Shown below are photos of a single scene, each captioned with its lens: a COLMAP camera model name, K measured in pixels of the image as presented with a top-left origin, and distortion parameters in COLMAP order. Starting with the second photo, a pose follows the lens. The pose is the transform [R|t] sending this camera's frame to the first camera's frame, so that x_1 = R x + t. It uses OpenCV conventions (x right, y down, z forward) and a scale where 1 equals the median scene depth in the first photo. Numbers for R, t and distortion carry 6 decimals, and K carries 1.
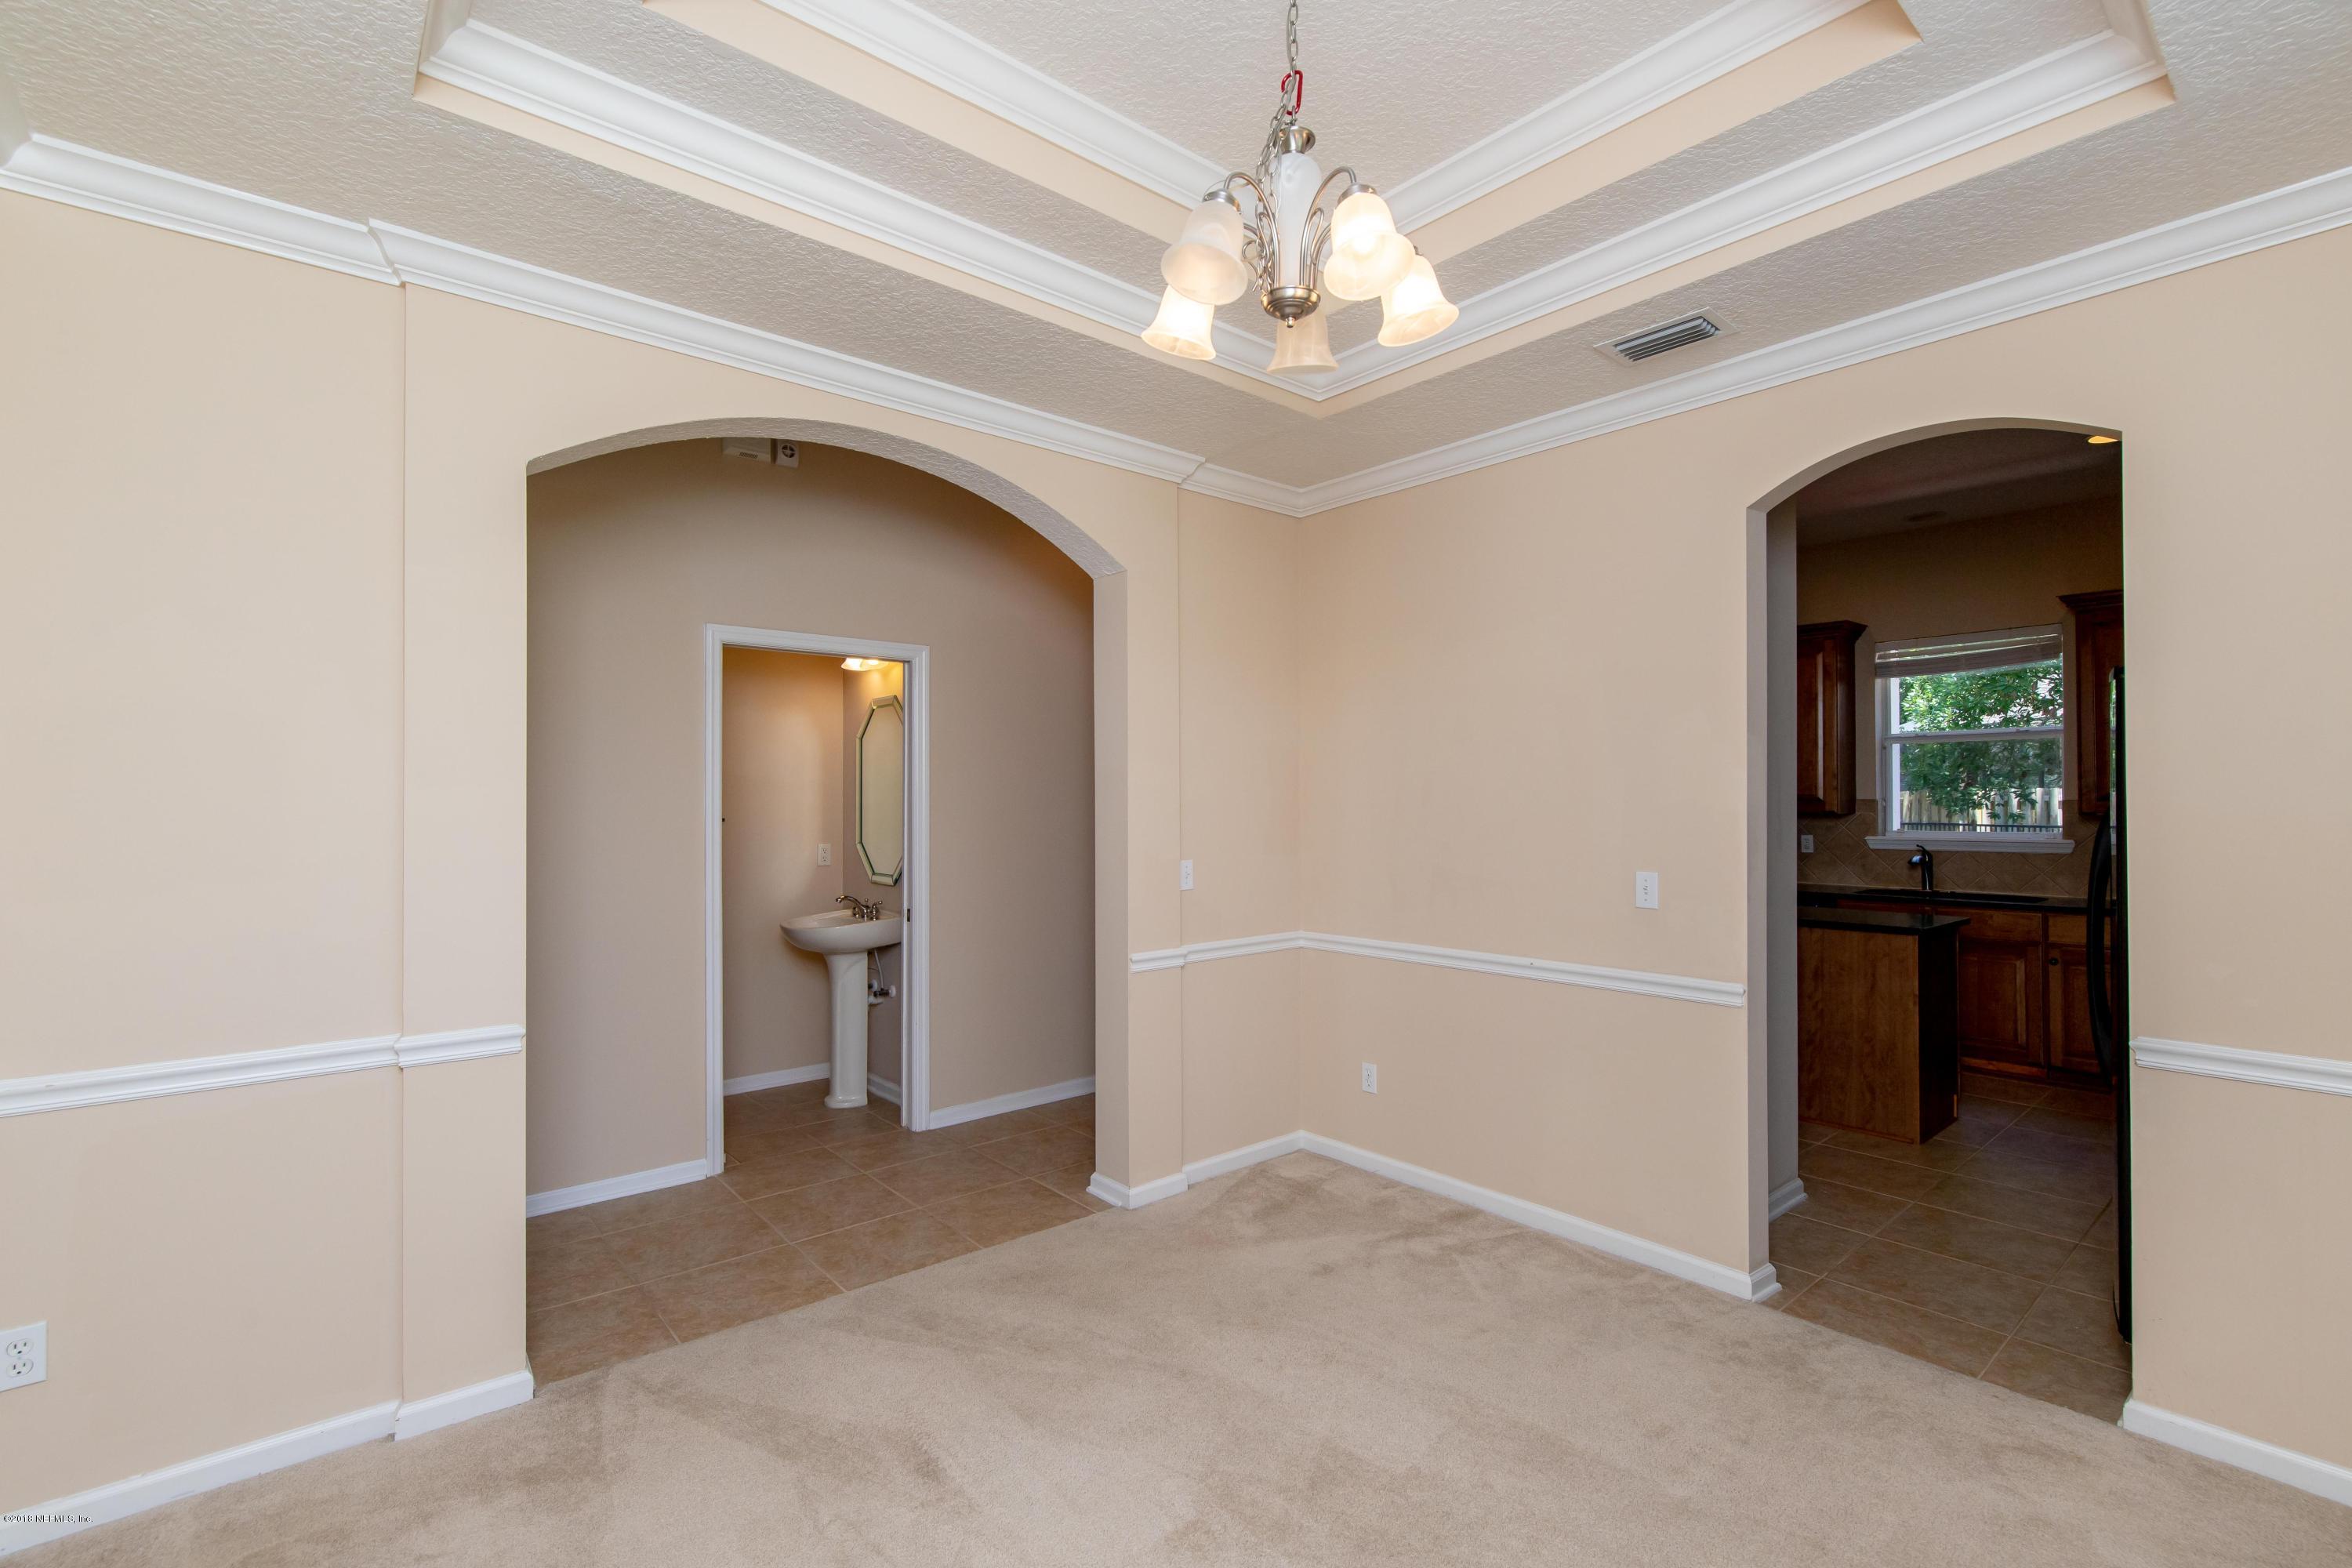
lens RADIAL K [[1064.1, 0, 1175.7], [0, 1064.1, 799.4], [0, 0, 1]] dist [-0.001406, -0.000431]
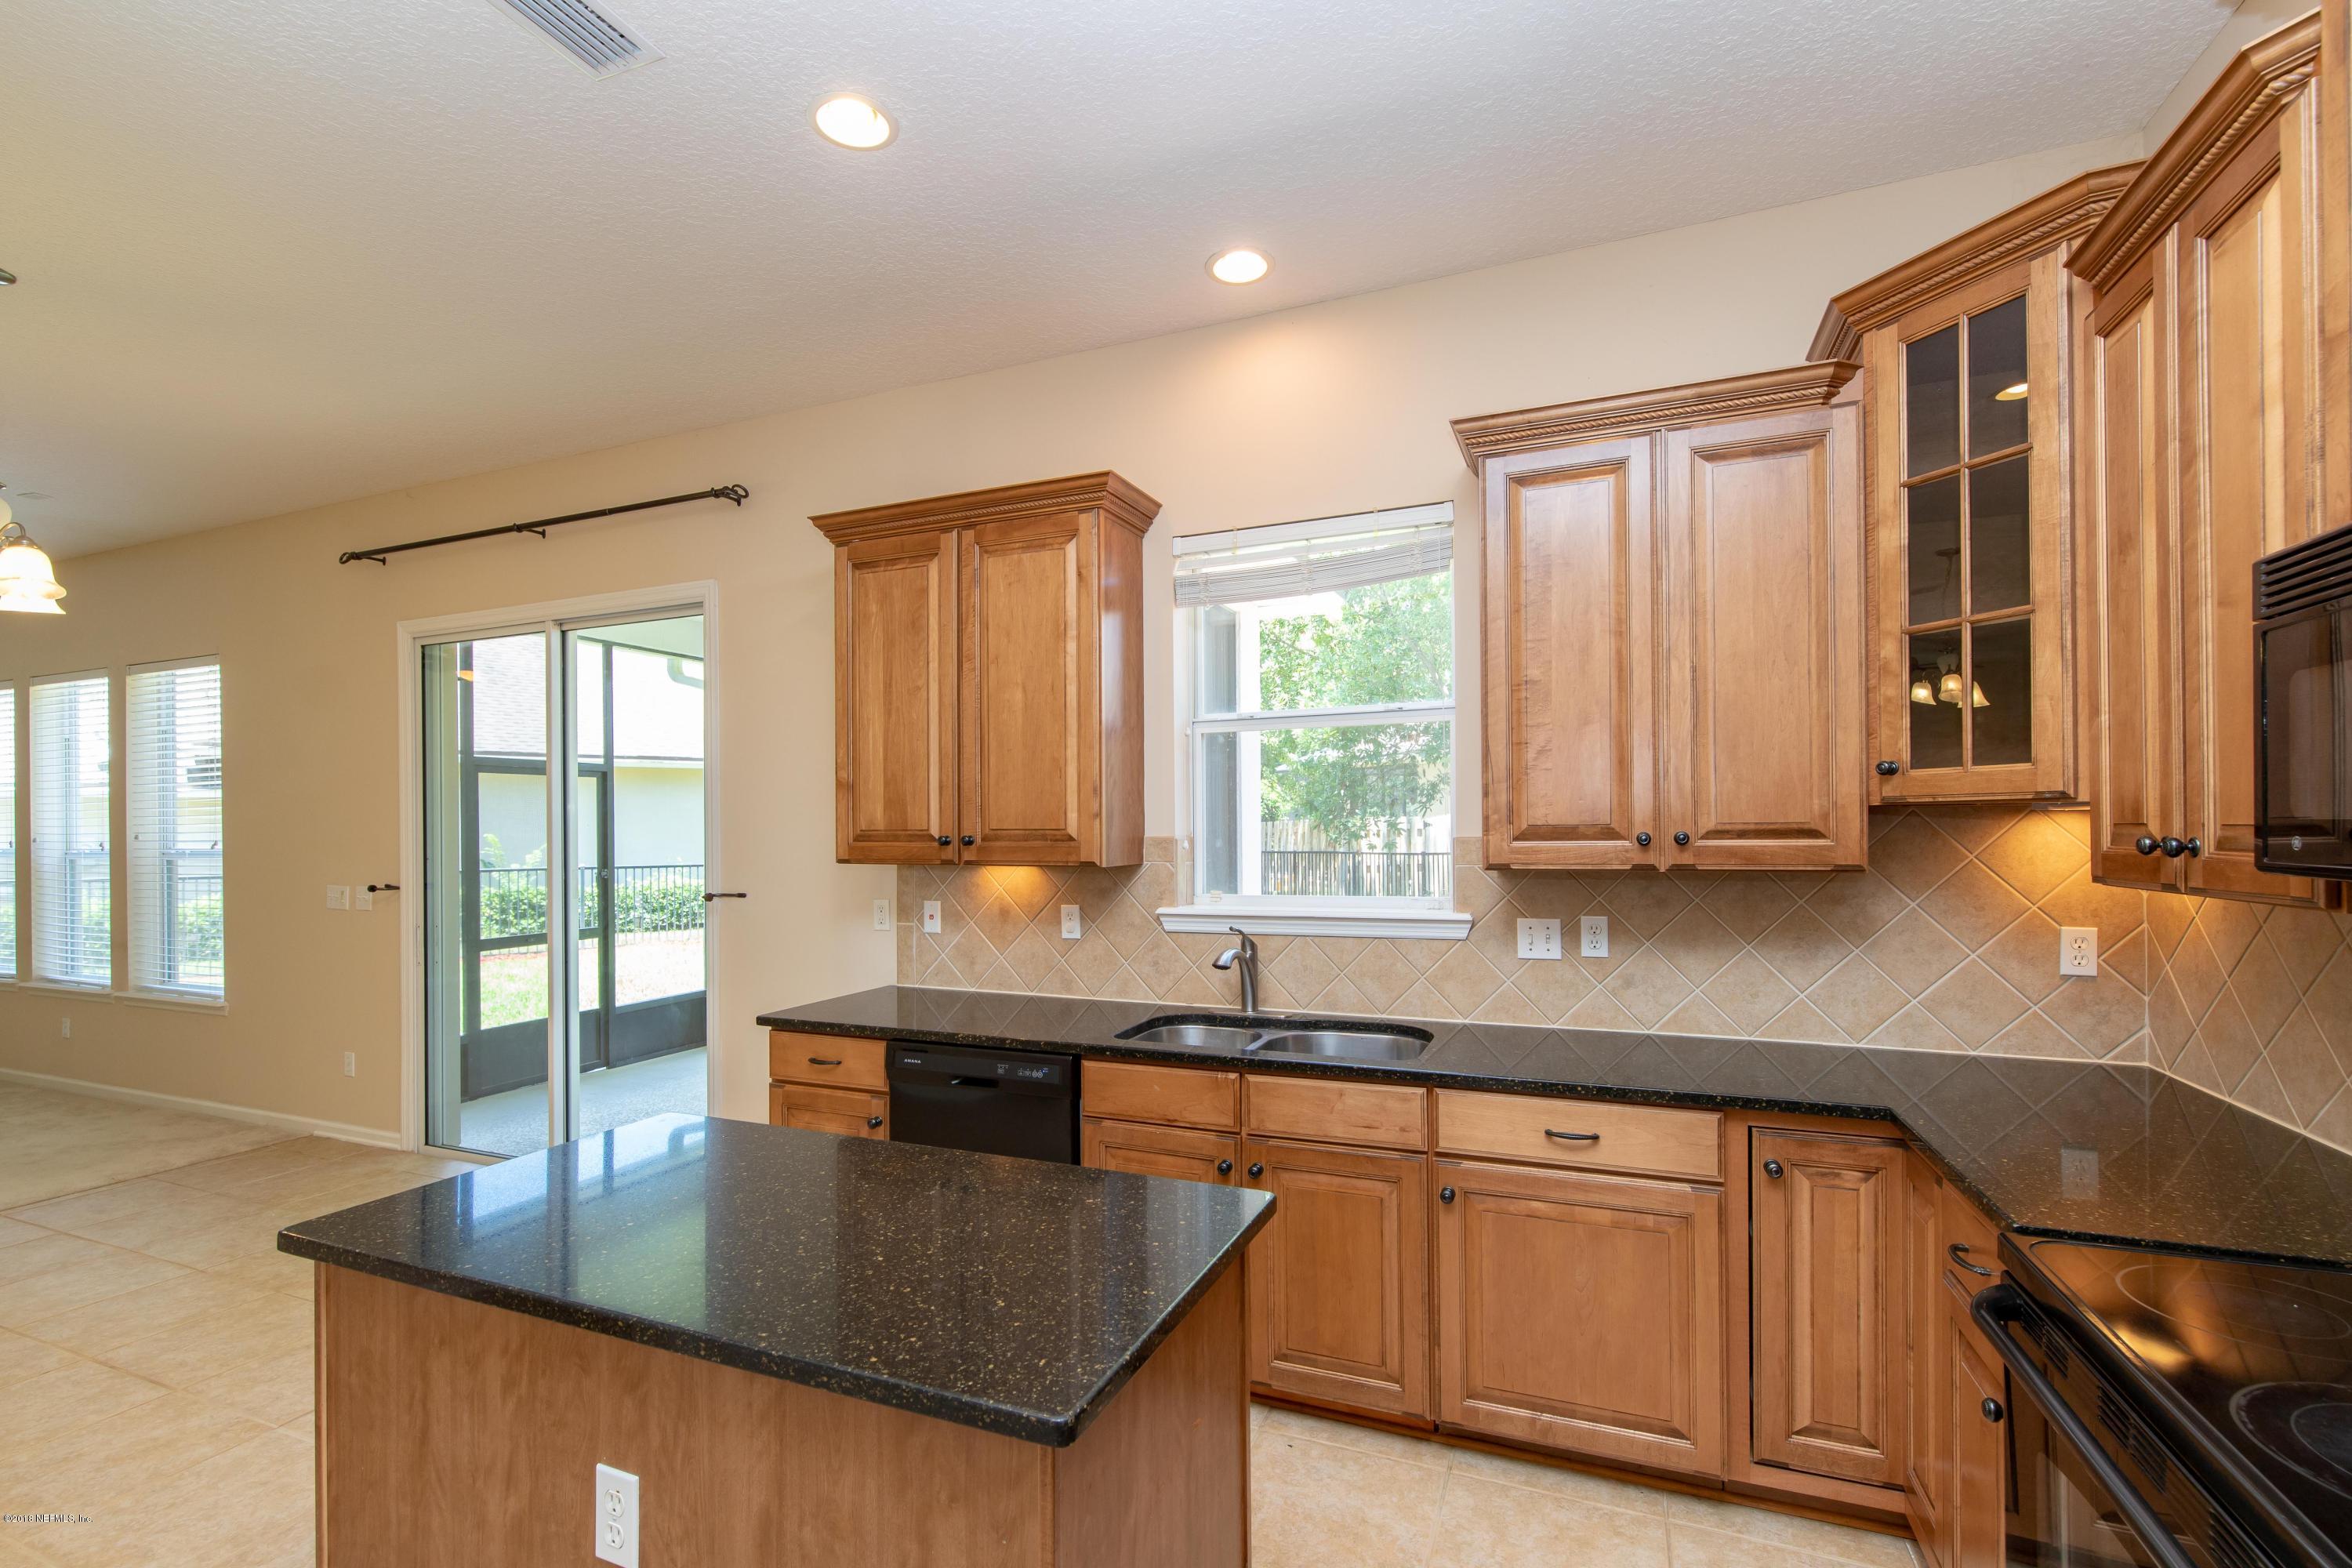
lens RADIAL K [[1035.9, 0, 1181.4], [0, 1035.9, 823.1], [0, 0, 1]] dist [0.000290, -0.000312]
pose [[0.890298, 0.003035, 0.455369, 0.433917], [-0.002765, 0.999995, -0.001259, -0.005596], [-0.455371, -0.000138, 0.890302, 0.546836]]
